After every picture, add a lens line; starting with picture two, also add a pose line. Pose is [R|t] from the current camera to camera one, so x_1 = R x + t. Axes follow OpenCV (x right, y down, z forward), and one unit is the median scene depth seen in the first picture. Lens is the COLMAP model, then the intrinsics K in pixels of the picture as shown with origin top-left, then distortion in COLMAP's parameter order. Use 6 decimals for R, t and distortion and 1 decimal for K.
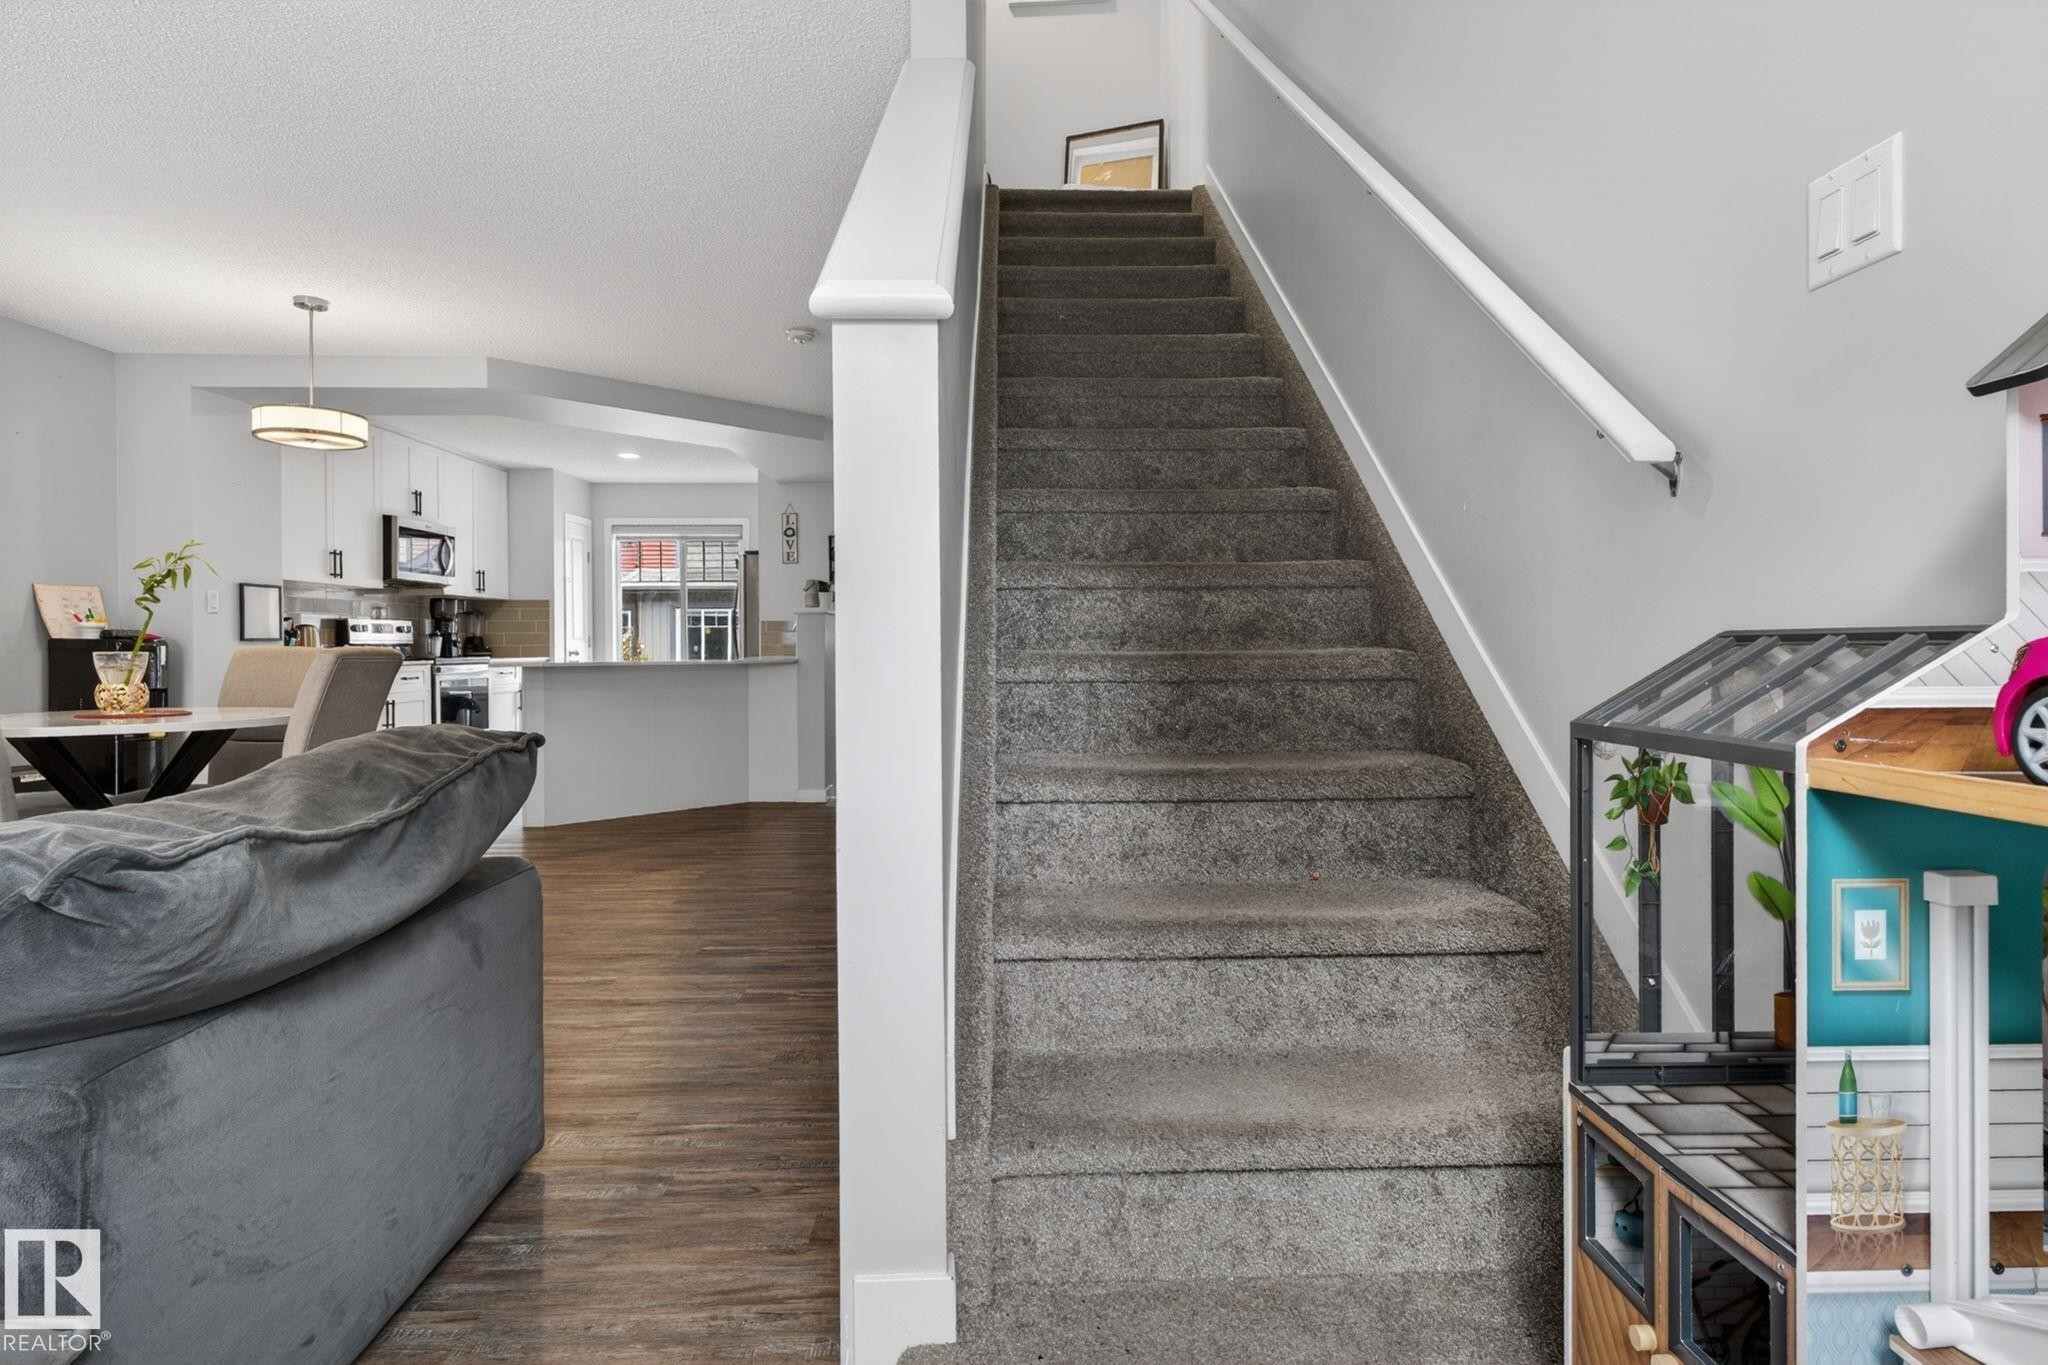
lens RADIAL K [[1058.4, 0, 1024.3], [0, 1058.4, 675.8], [0, 0, 1]] dist [-0.000650, 0.003265]
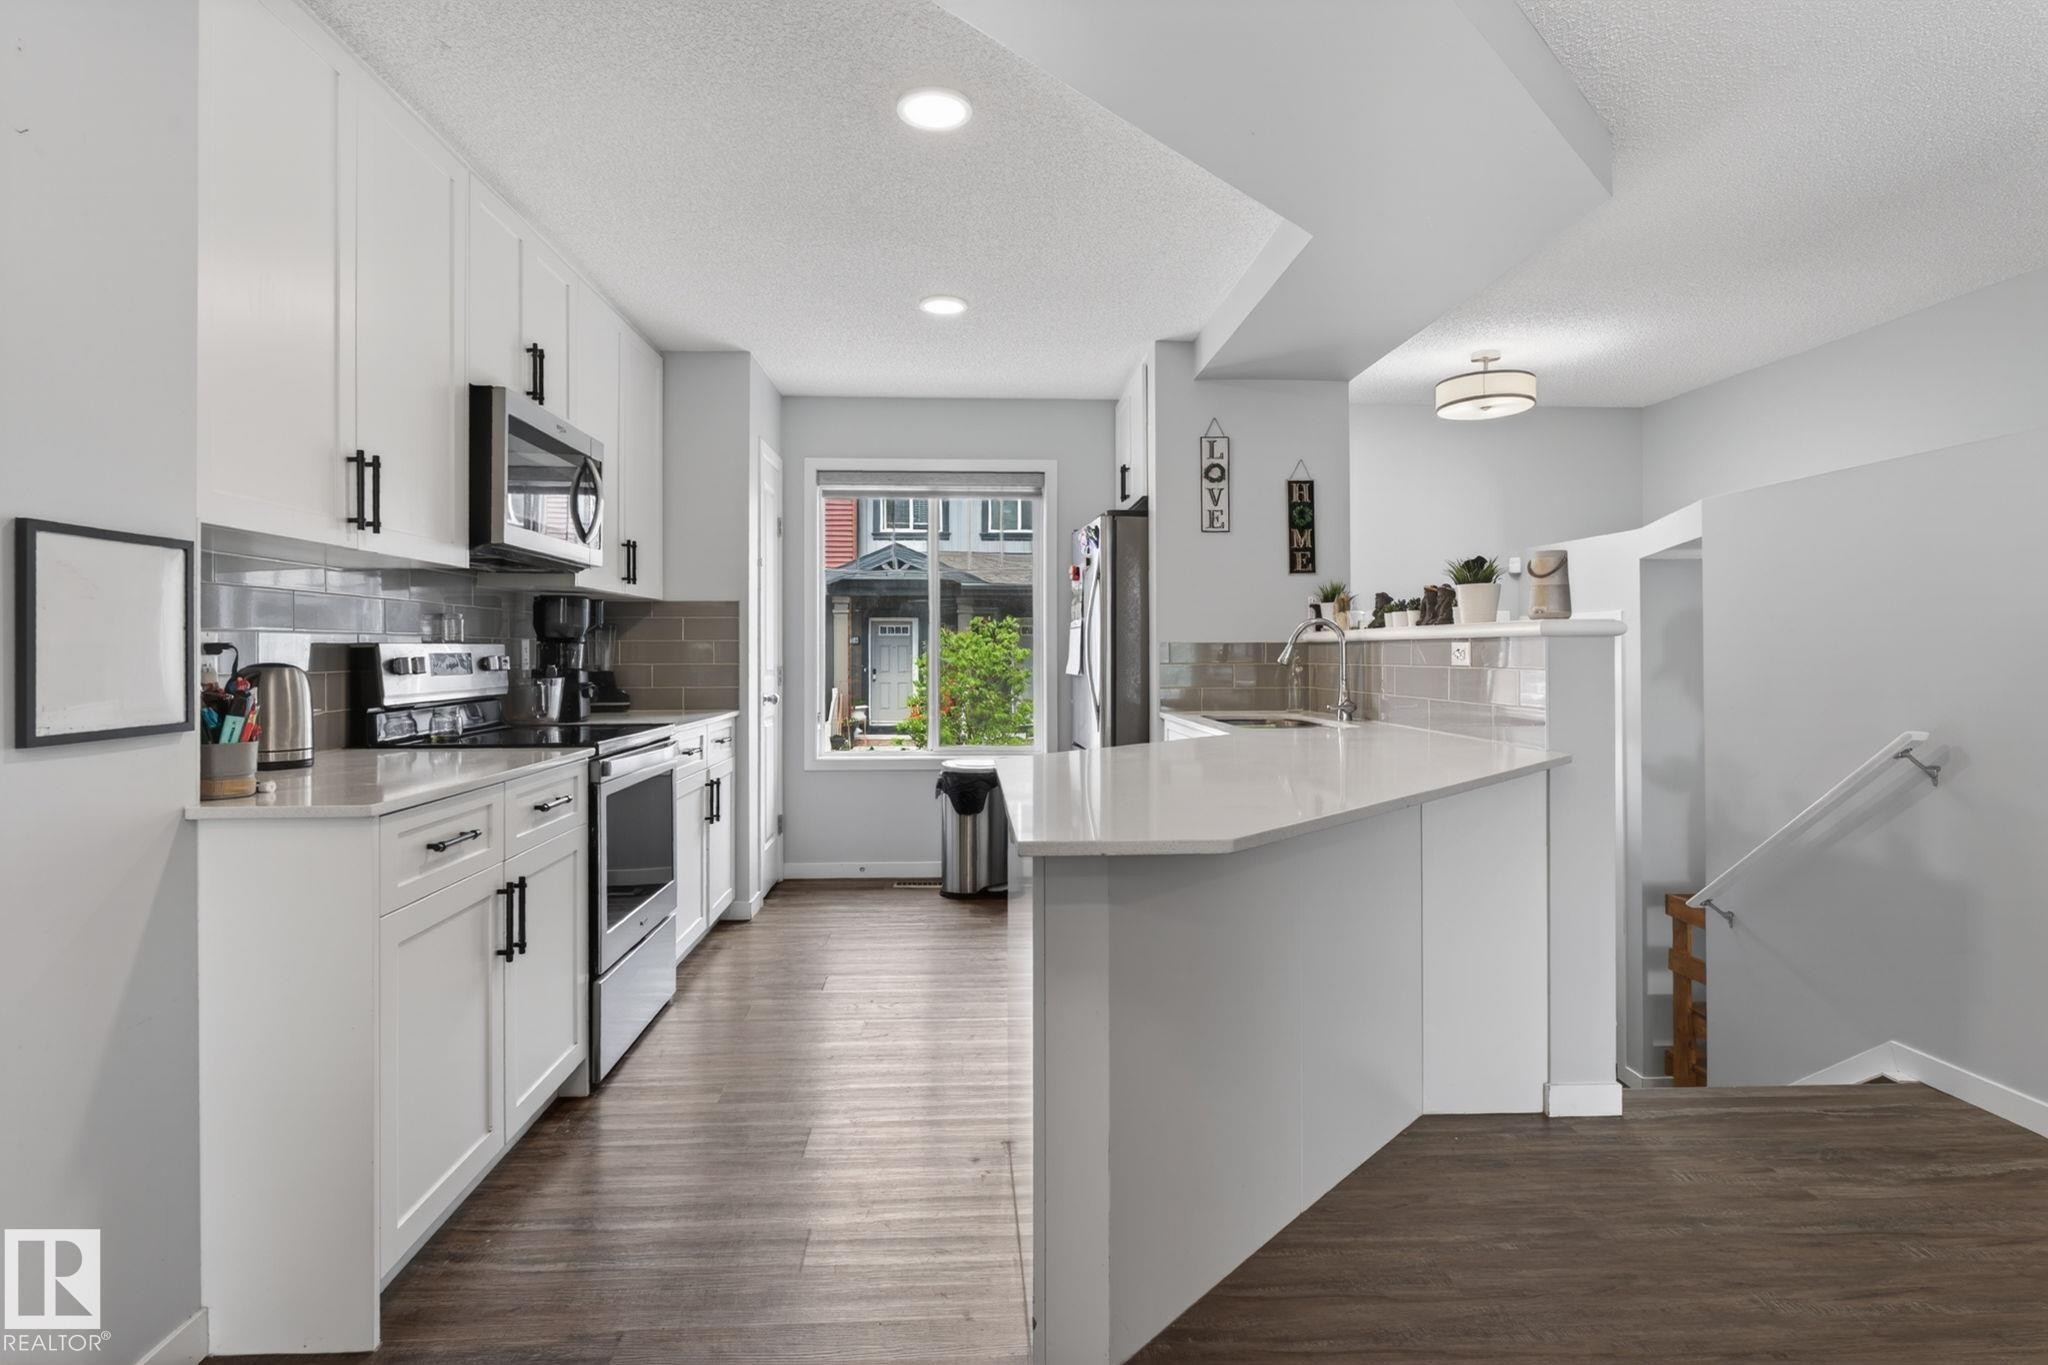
lens RADIAL K [[1058.4, 0, 1023.5], [0, 1058.4, 665.8], [0, 0, 1]] dist [-0.000650, 0.003265]
pose [[0.999582, 0.001884, 0.028859, -0.396930], [-0.001414, 0.999866, -0.016304, -0.038089], [-0.028886, 0.016256, 0.999451, 0.579072]]
